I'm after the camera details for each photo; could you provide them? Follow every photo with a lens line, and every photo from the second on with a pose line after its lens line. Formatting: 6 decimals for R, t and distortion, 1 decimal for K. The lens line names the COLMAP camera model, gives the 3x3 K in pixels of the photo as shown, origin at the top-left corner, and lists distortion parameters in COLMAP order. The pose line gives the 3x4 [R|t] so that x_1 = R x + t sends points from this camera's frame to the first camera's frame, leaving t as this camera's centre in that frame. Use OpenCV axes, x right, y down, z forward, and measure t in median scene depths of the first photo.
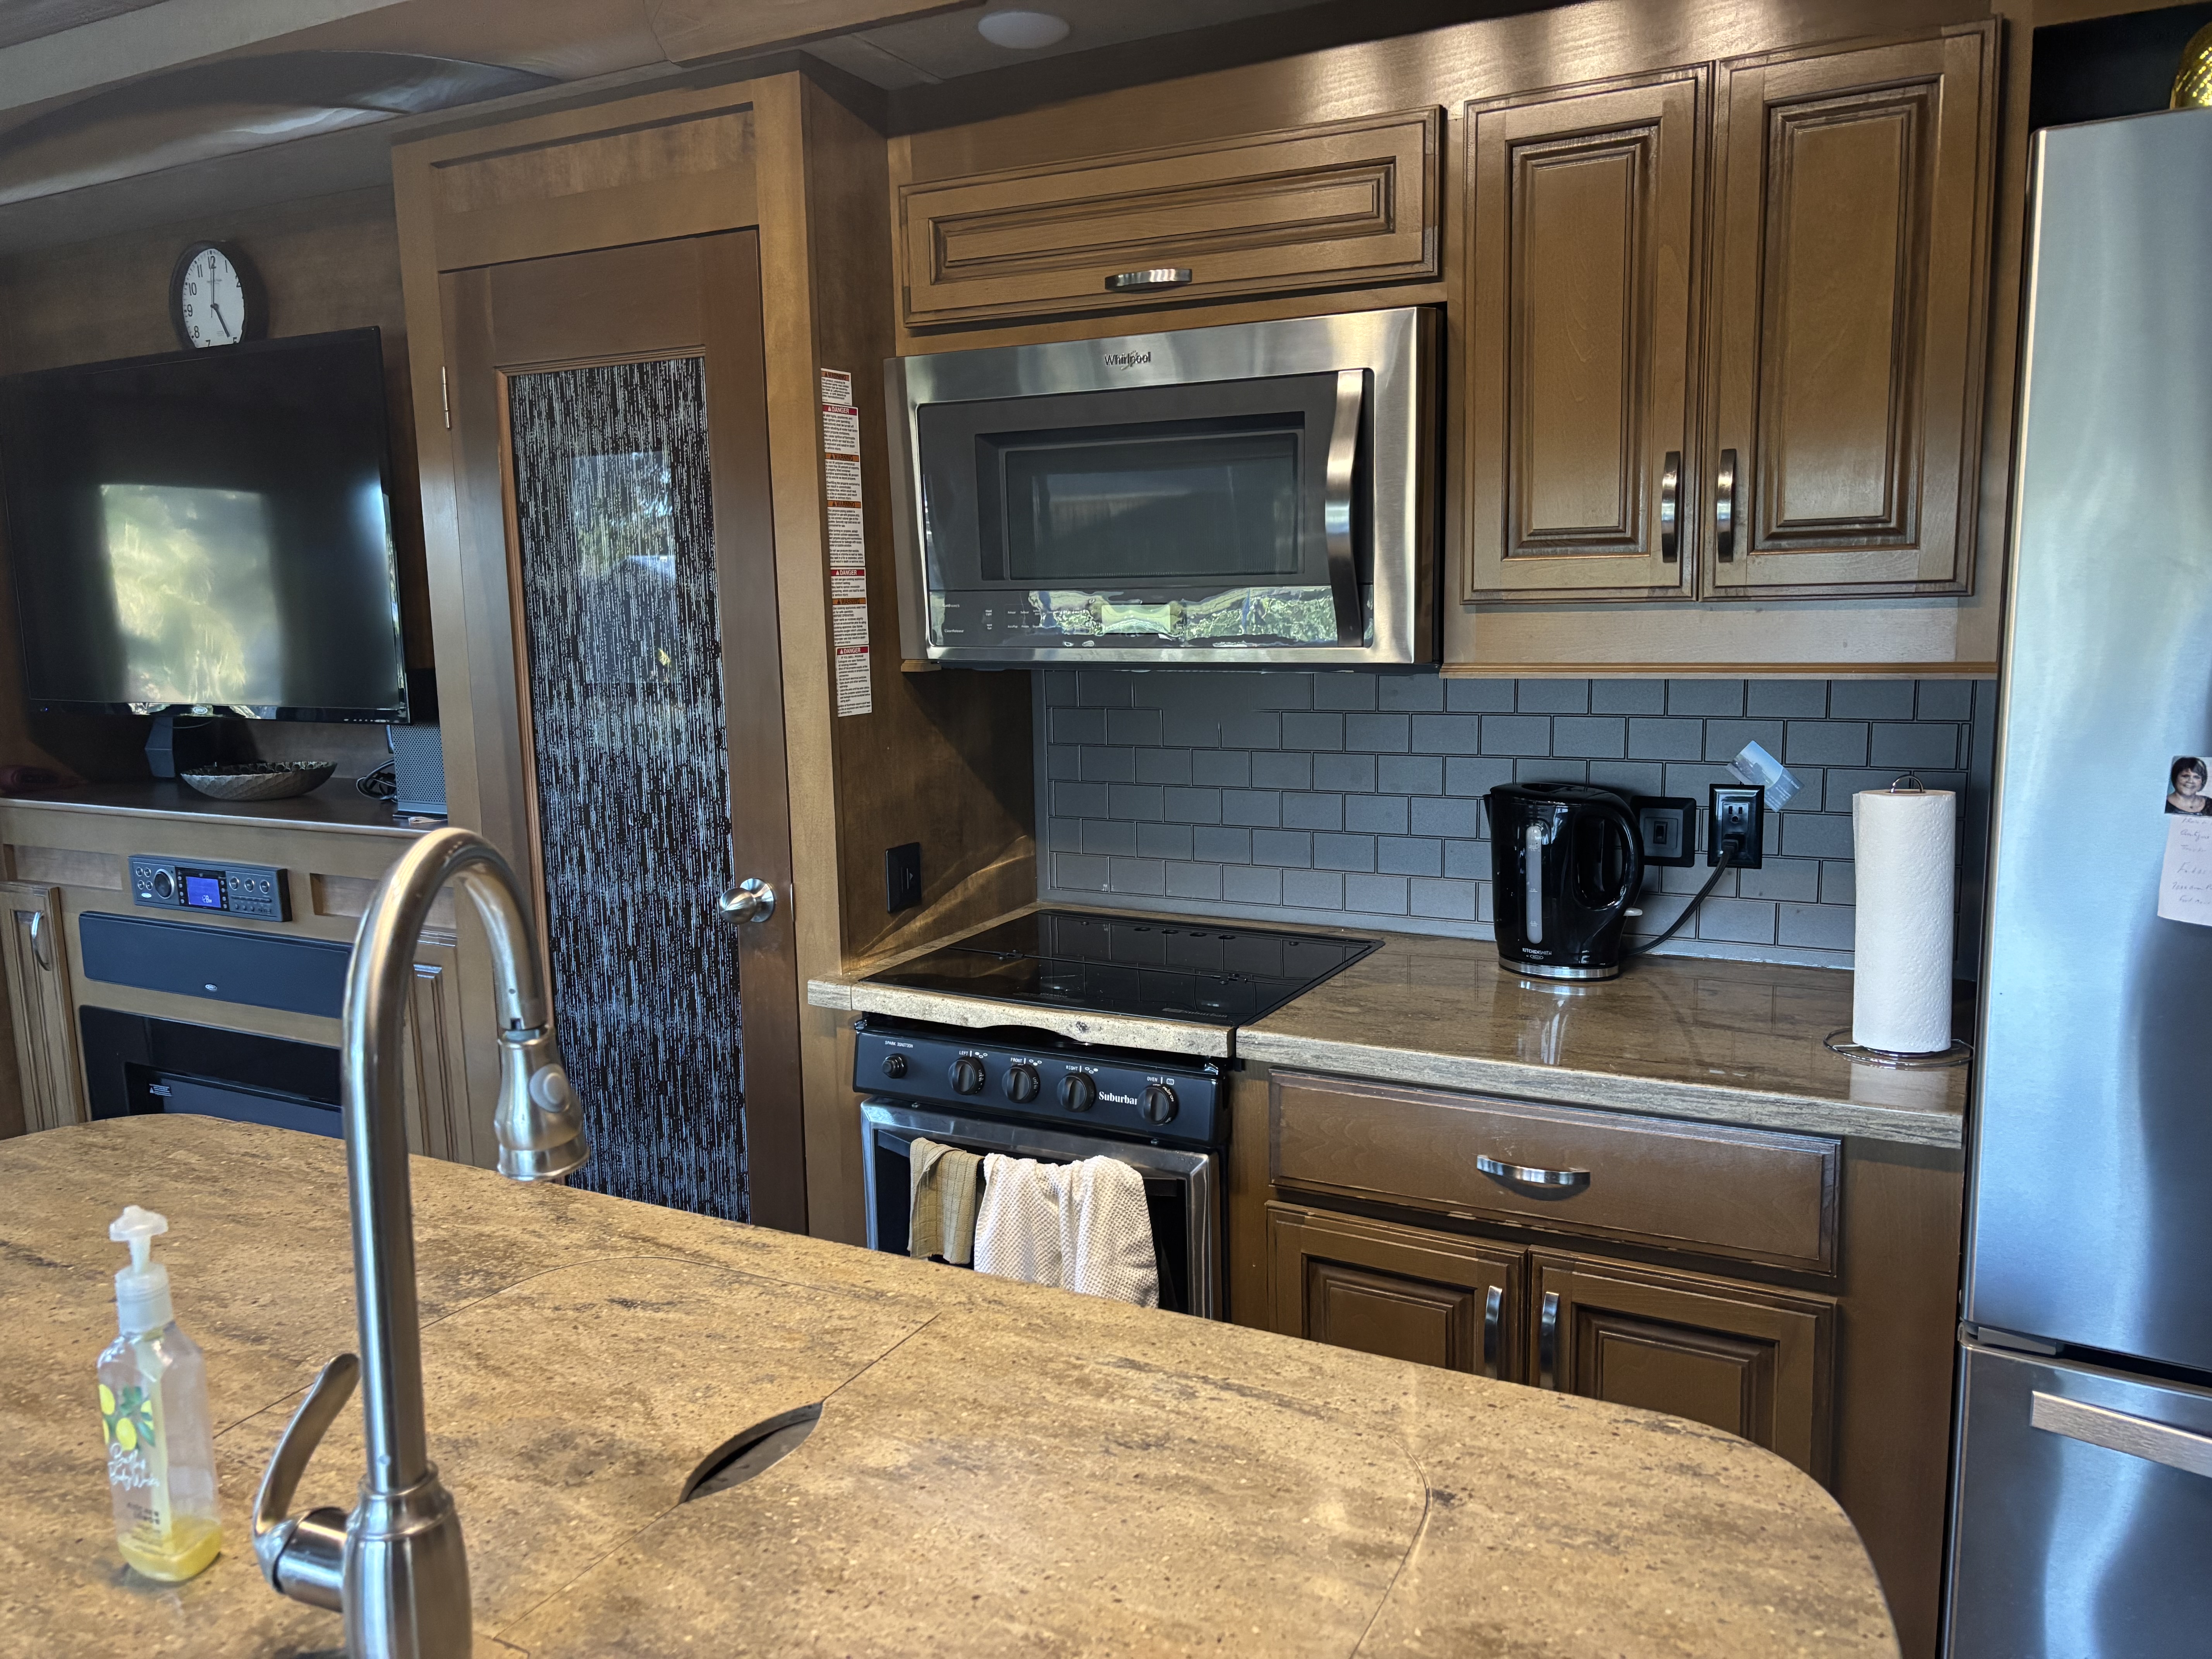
lens RADIAL K [[1676.2, 0, 1088.3], [0, 1676.2, 833.1], [0, 0, 1]] dist [0.024118, -0.019728]
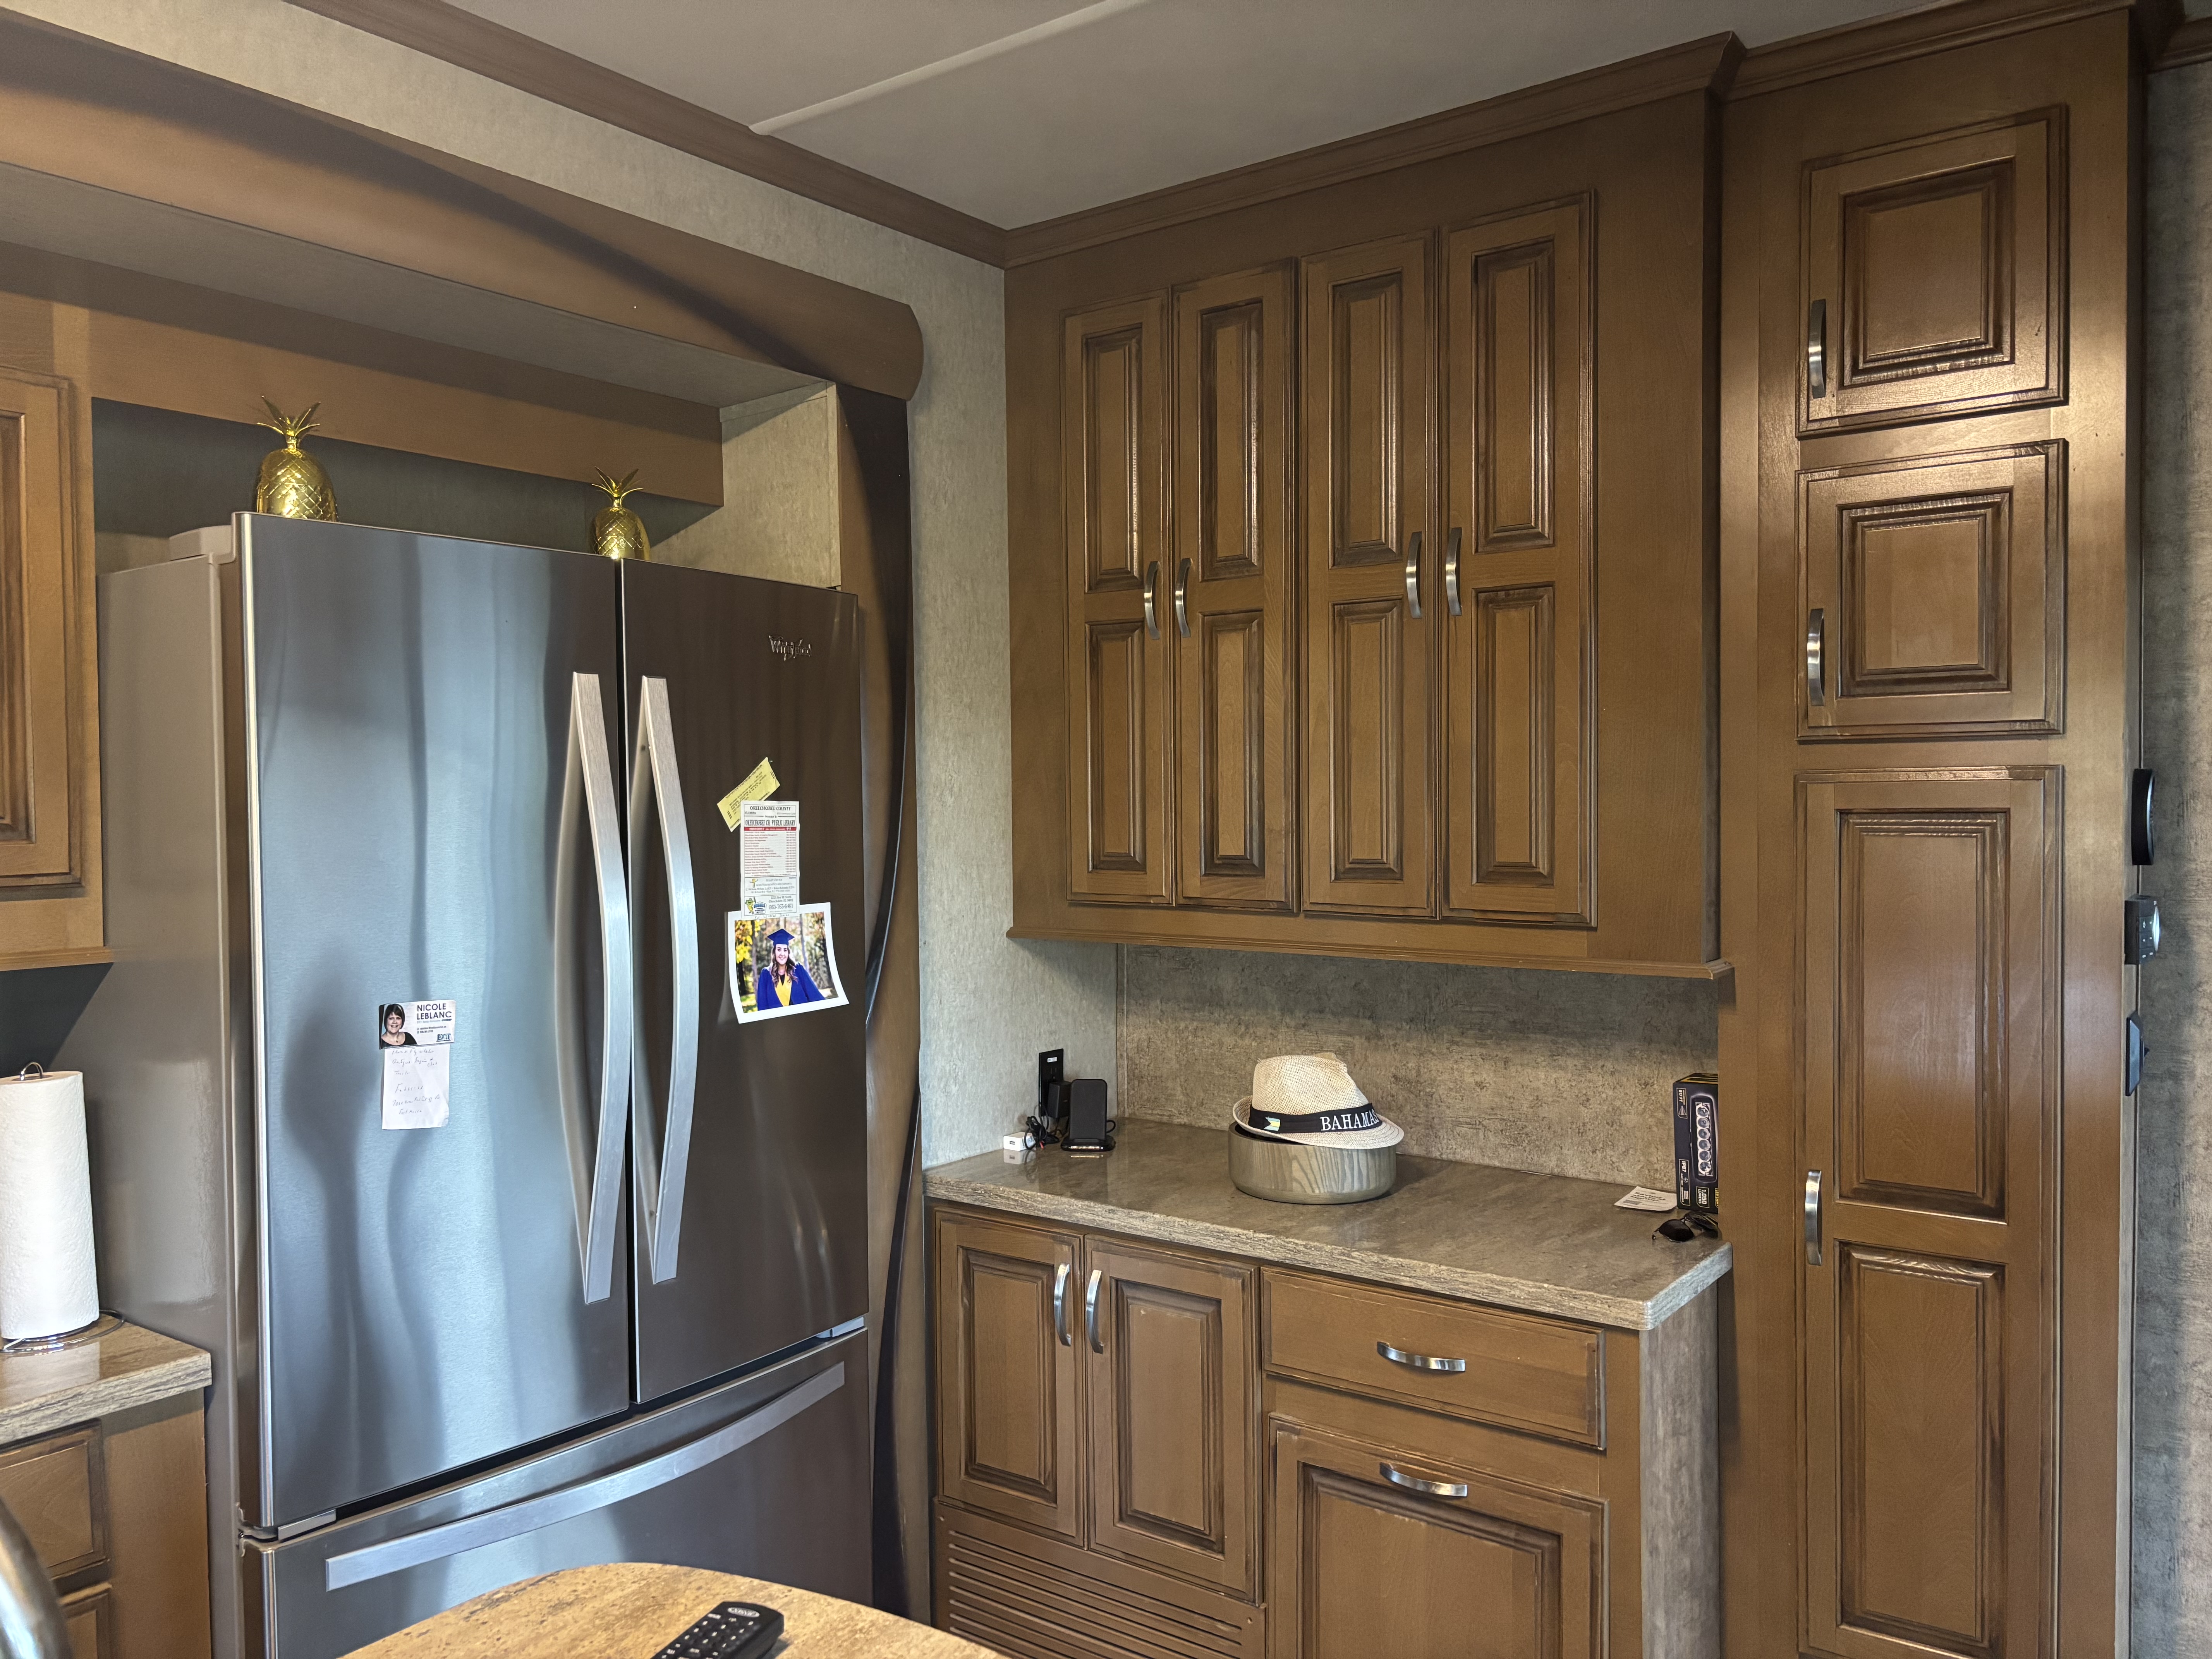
lens RADIAL K [[1676.2, 0, 1100.3], [0, 1676.2, 828.4], [0, 0, 1]] dist [0.024118, -0.019728]
pose [[0.139591, -0.000685, 0.990209, -0.485330], [0.157927, 0.987215, -0.021580, -0.054786], [-0.977534, 0.159393, 0.137915, 0.218485]]
